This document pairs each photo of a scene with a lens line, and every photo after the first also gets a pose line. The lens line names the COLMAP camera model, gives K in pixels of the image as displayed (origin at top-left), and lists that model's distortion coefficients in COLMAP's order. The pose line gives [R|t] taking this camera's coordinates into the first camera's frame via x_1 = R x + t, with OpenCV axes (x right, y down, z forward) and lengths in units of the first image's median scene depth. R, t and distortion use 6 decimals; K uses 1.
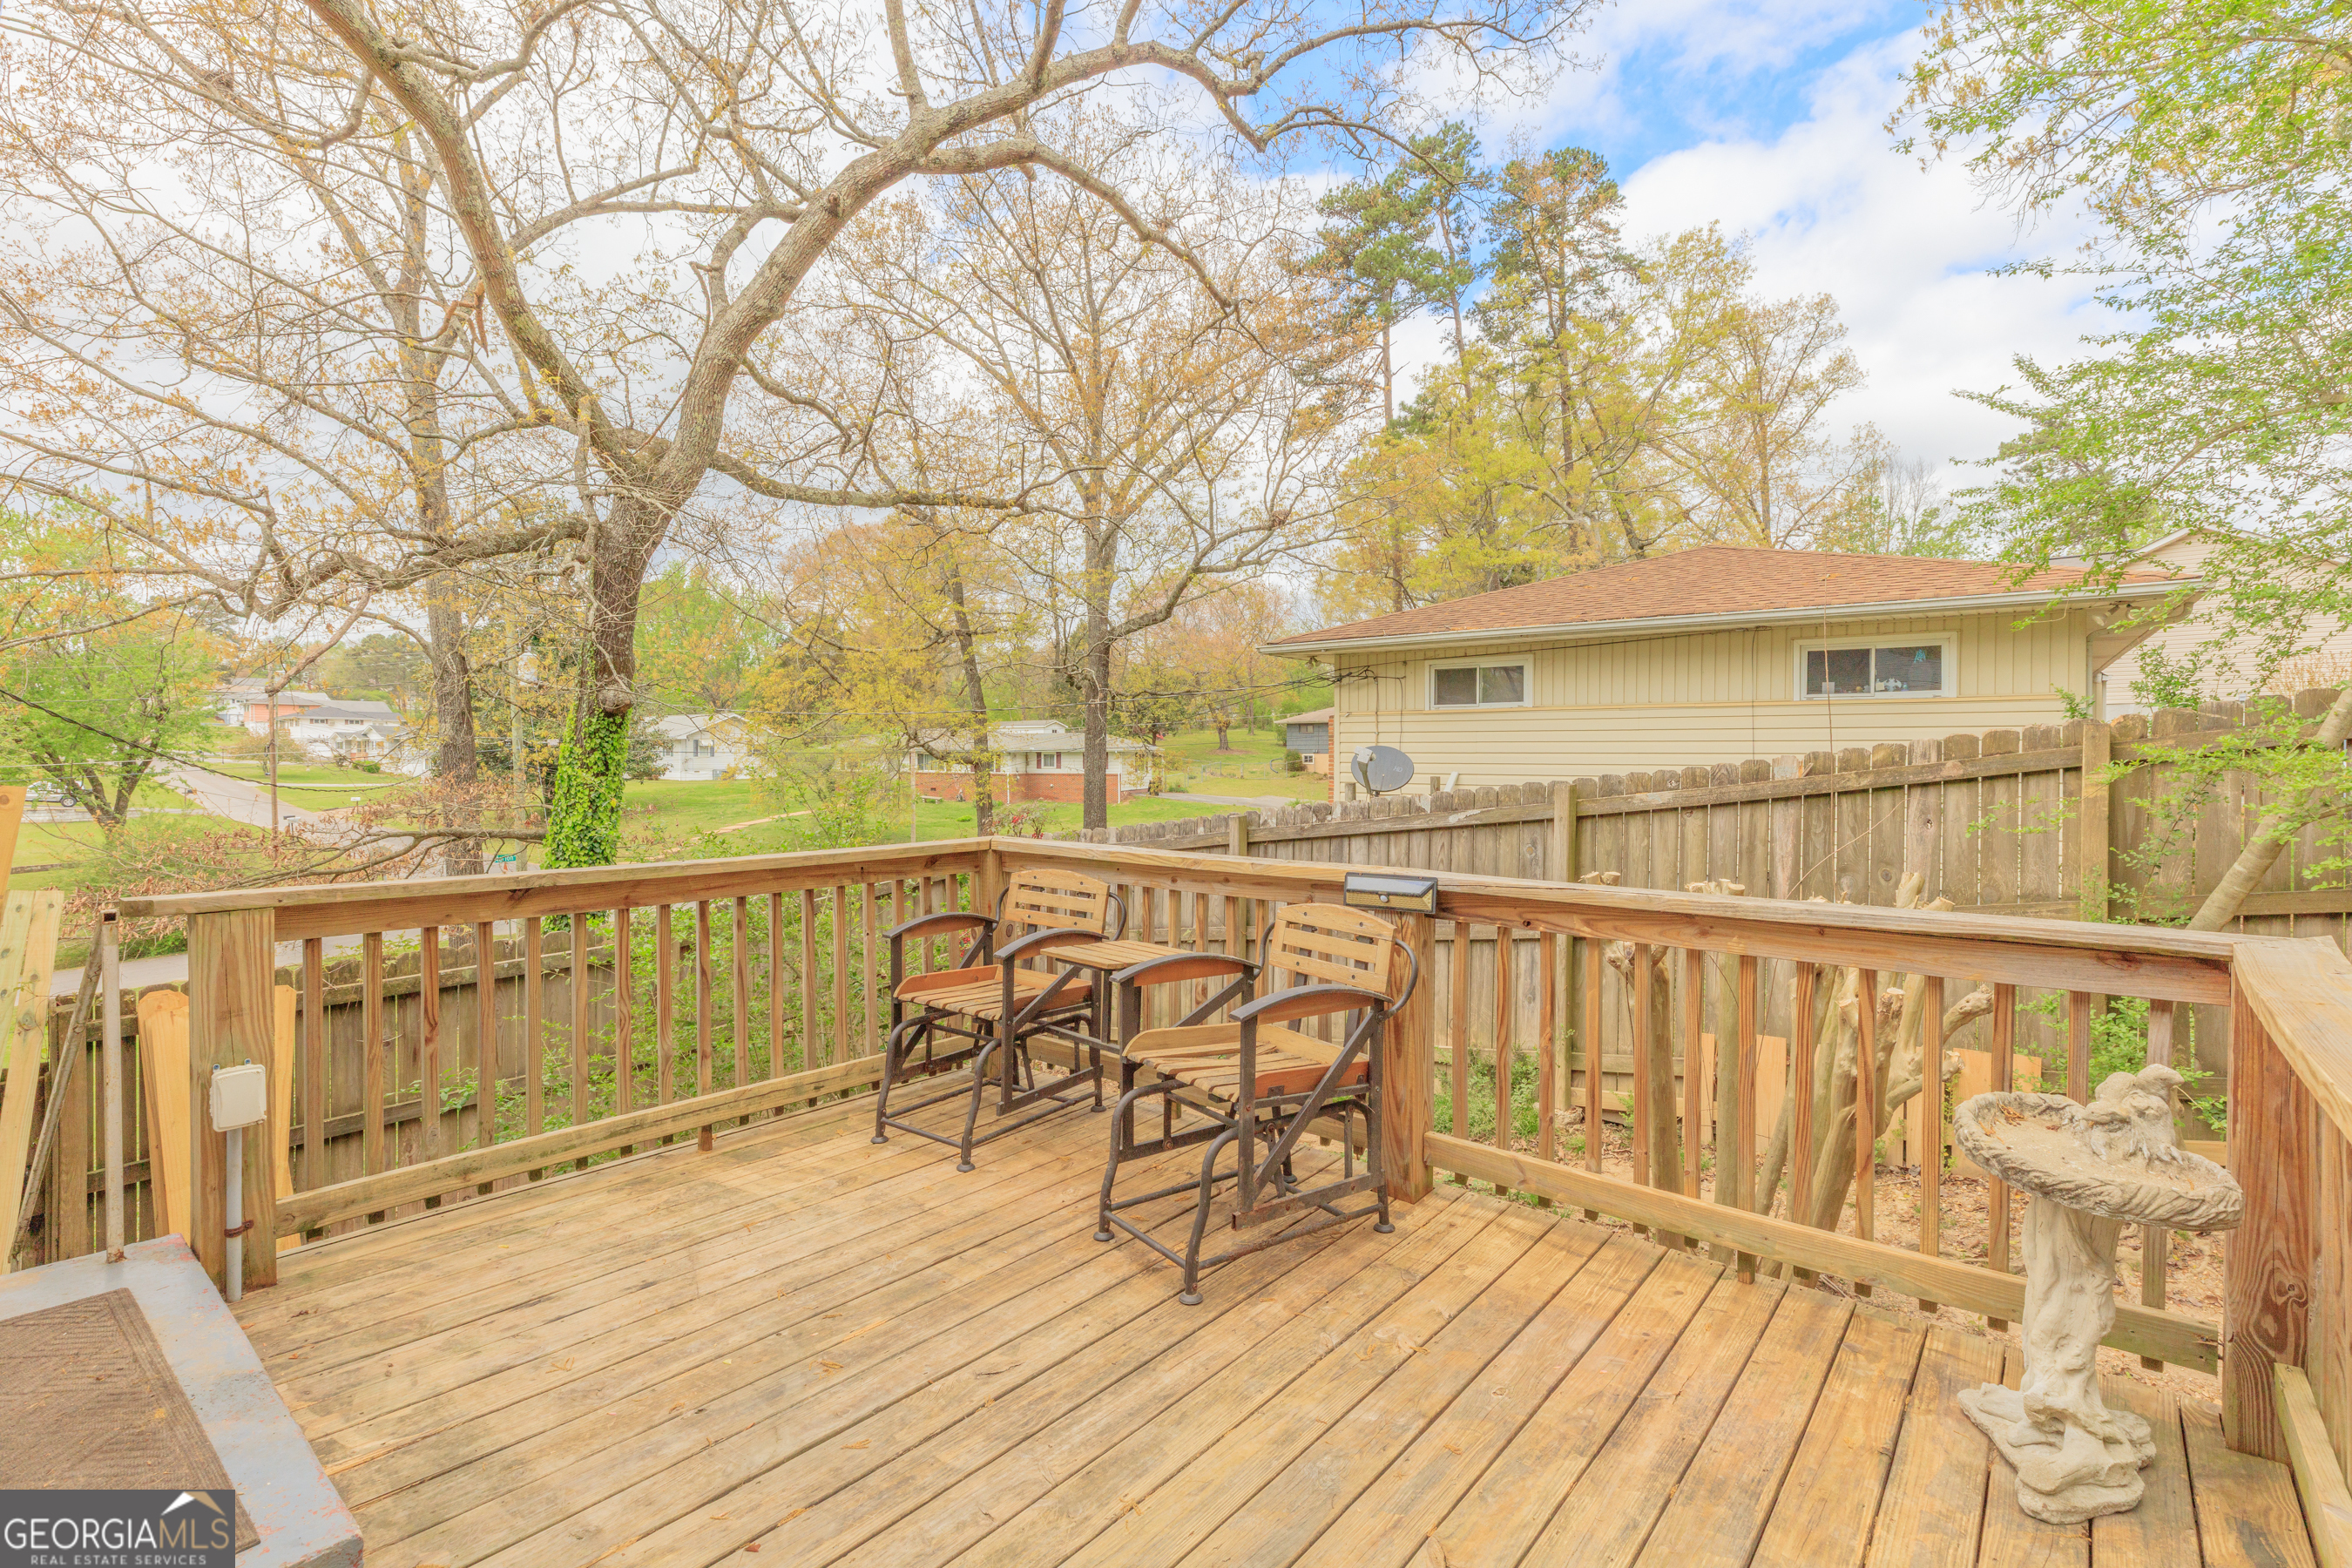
lens RADIAL K [[1085.0, 0, 1180.7], [0, 1085.0, 782.2], [0, 0, 1]] dist [0.001922, 0.000699]
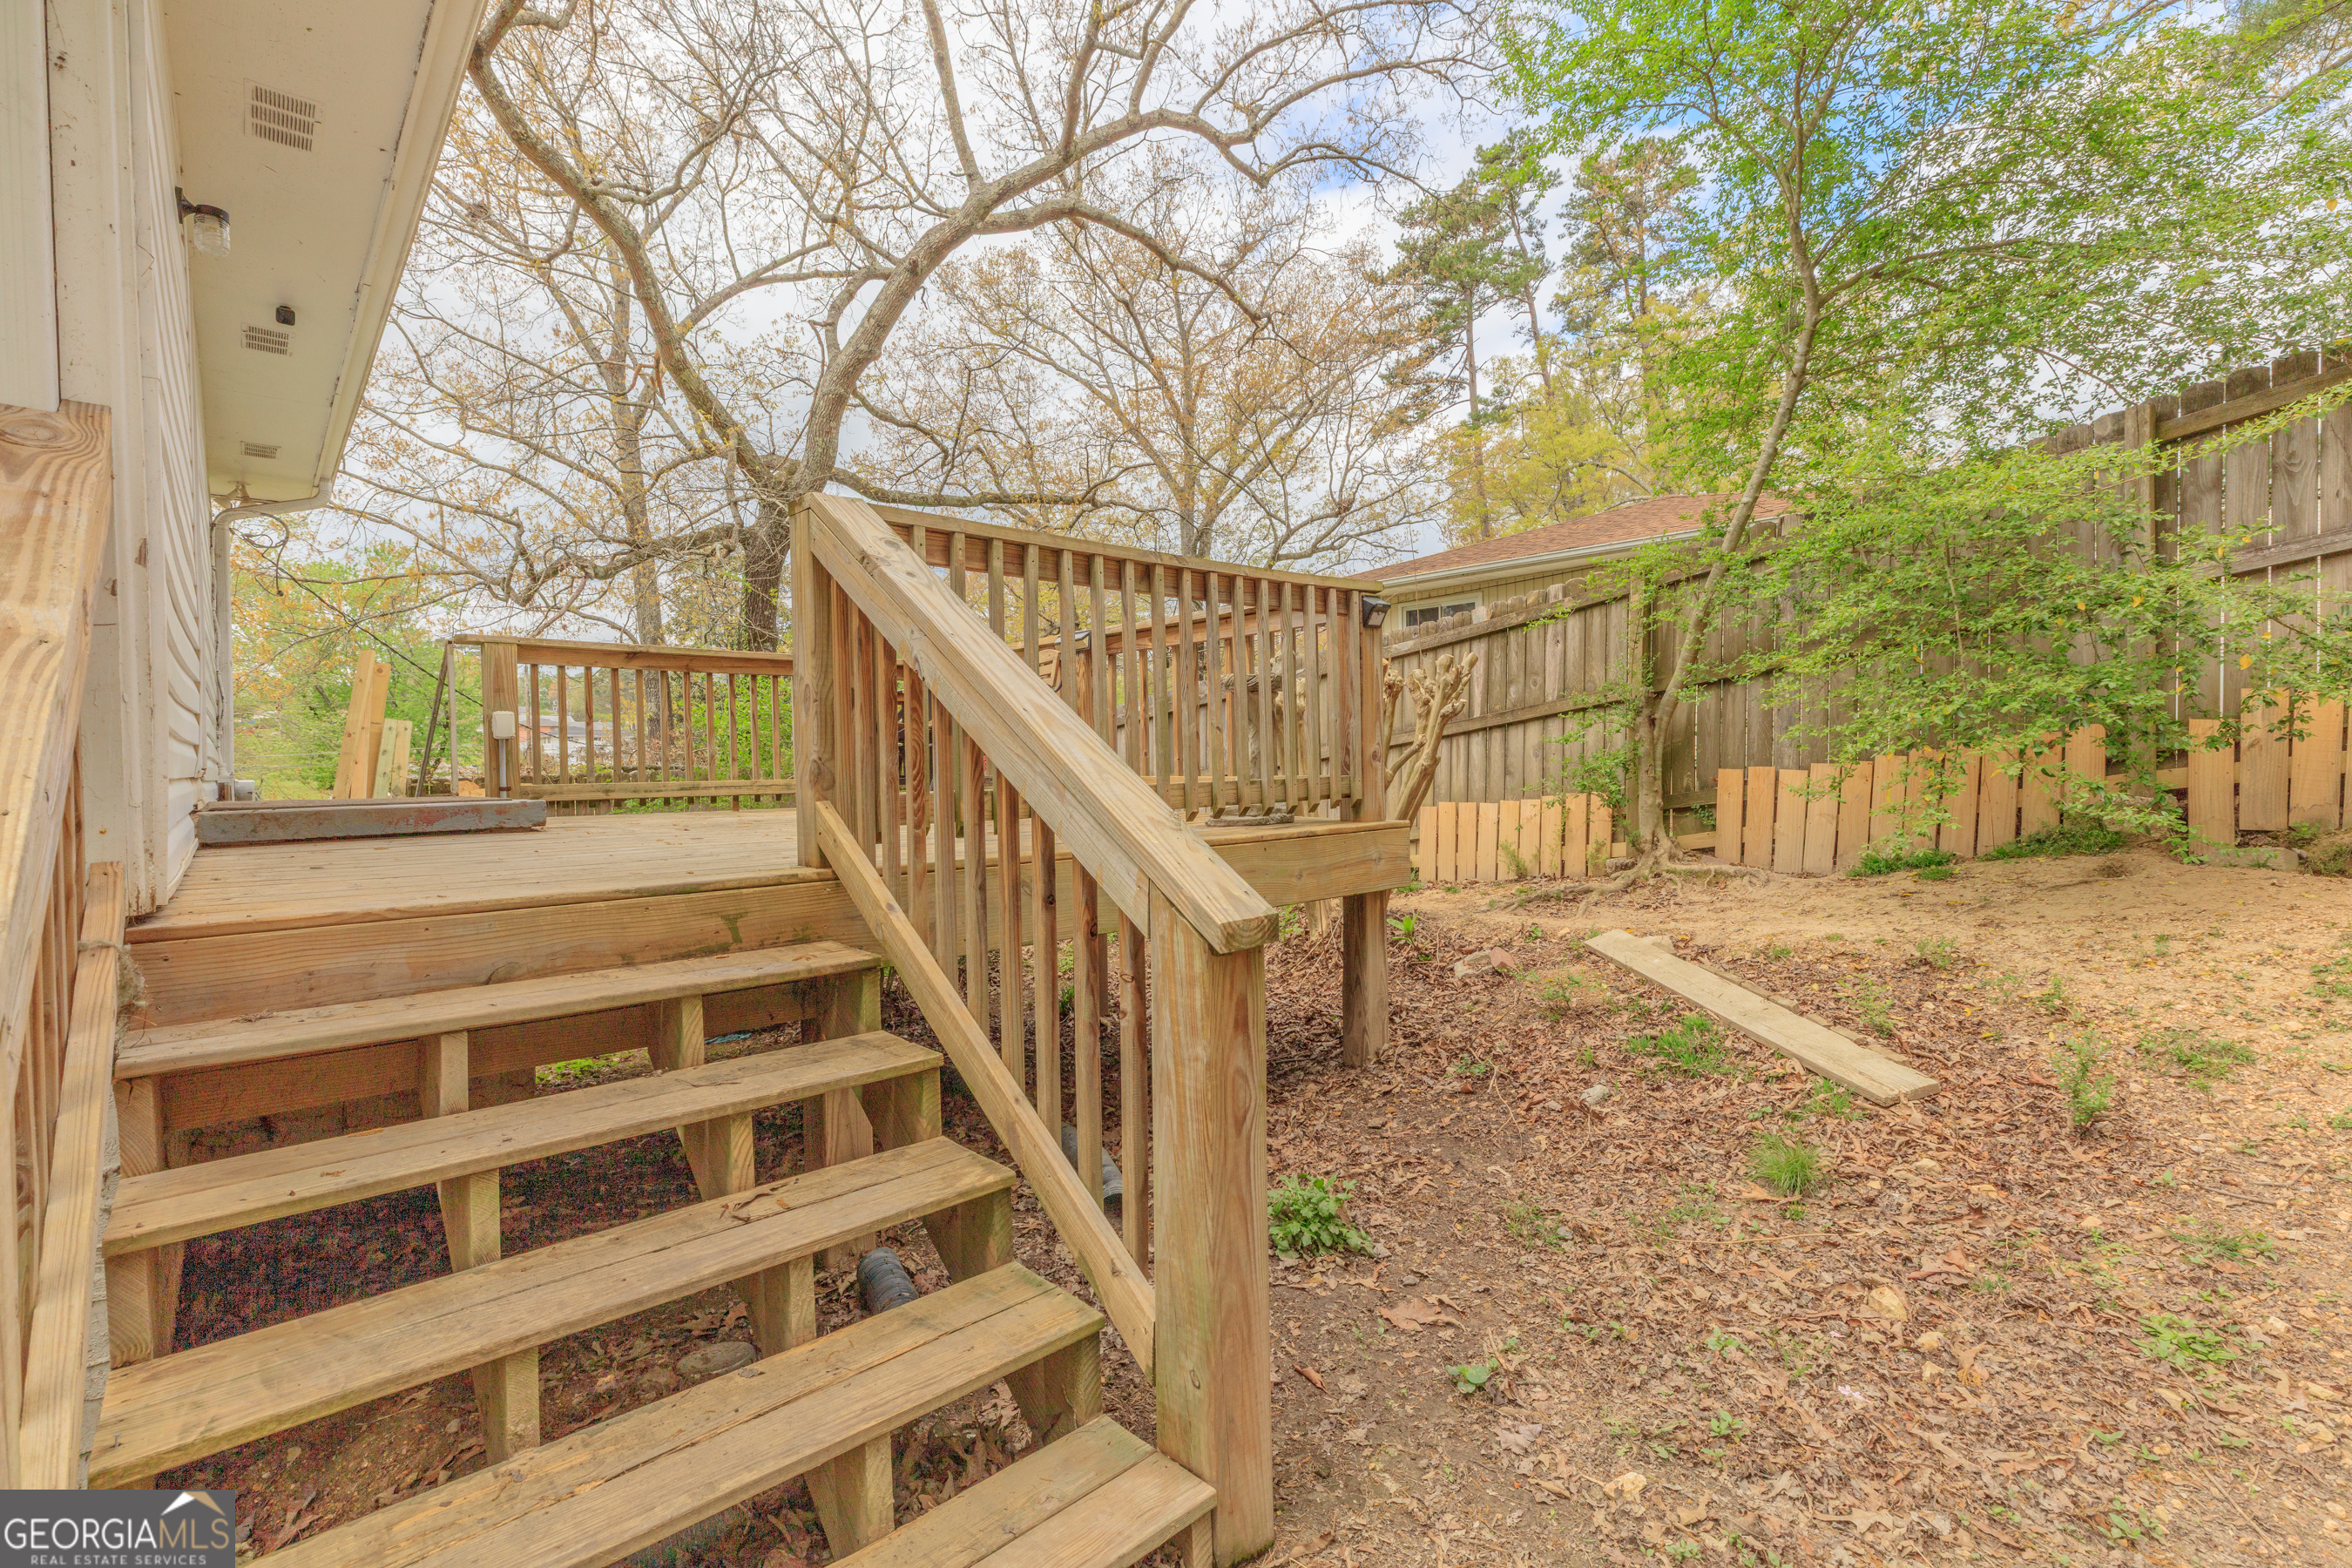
lens RADIAL K [[1036.5, 0, 1176.0], [0, 1036.5, 784.0], [0, 0, 1]] dist [-0.001412, 0.000423]
pose [[0.990089, -0.020169, -0.138987, 0.105847], [0.020526, 0.999789, 0.001137, 0.060429], [0.138935, -0.003979, 0.990294, -0.122021]]
